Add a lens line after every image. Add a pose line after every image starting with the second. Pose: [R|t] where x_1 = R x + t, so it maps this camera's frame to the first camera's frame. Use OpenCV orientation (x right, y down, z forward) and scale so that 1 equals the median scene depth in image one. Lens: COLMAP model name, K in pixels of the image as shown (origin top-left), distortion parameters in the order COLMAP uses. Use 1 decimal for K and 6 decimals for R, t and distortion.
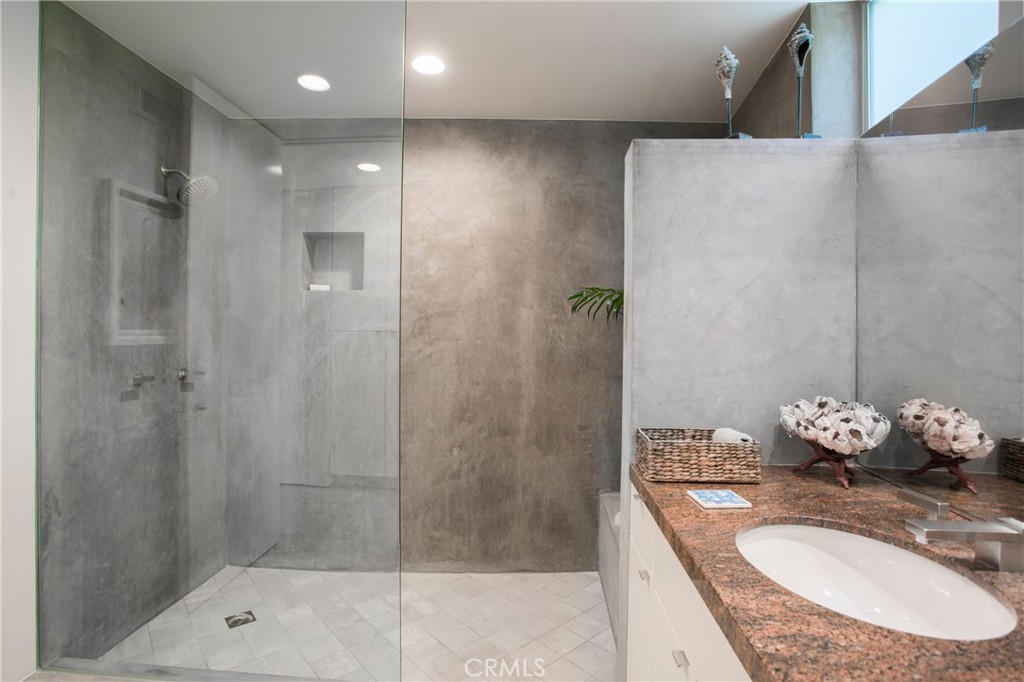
lens RADIAL K [[499.6, 0, 508.3], [0, 499.6, 351.3], [0, 0, 1]] dist [-0.081125, 0.038016]
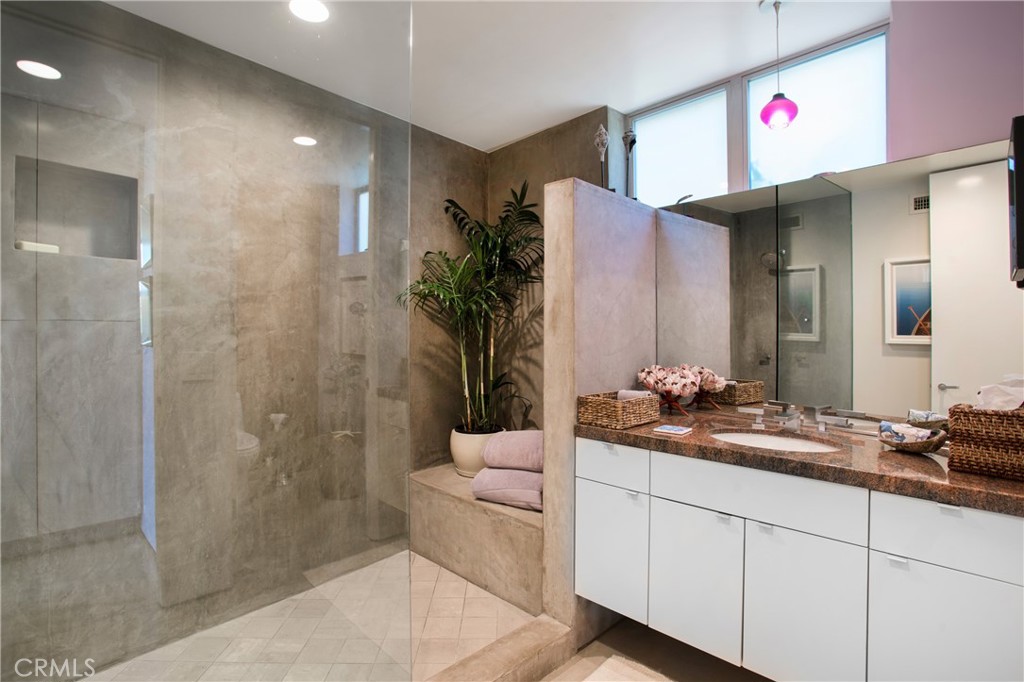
lens RADIAL K [[504.6, 0, 504.9], [0, 504.6, 346.6], [0, 0, 1]] dist [-0.075273, 0.031957]
pose [[0.657477, -0.023363, 0.753112, -0.476039], [0.014682, 0.999727, 0.018196, -0.003580], [-0.753331, -0.000907, 0.657641, 0.139129]]
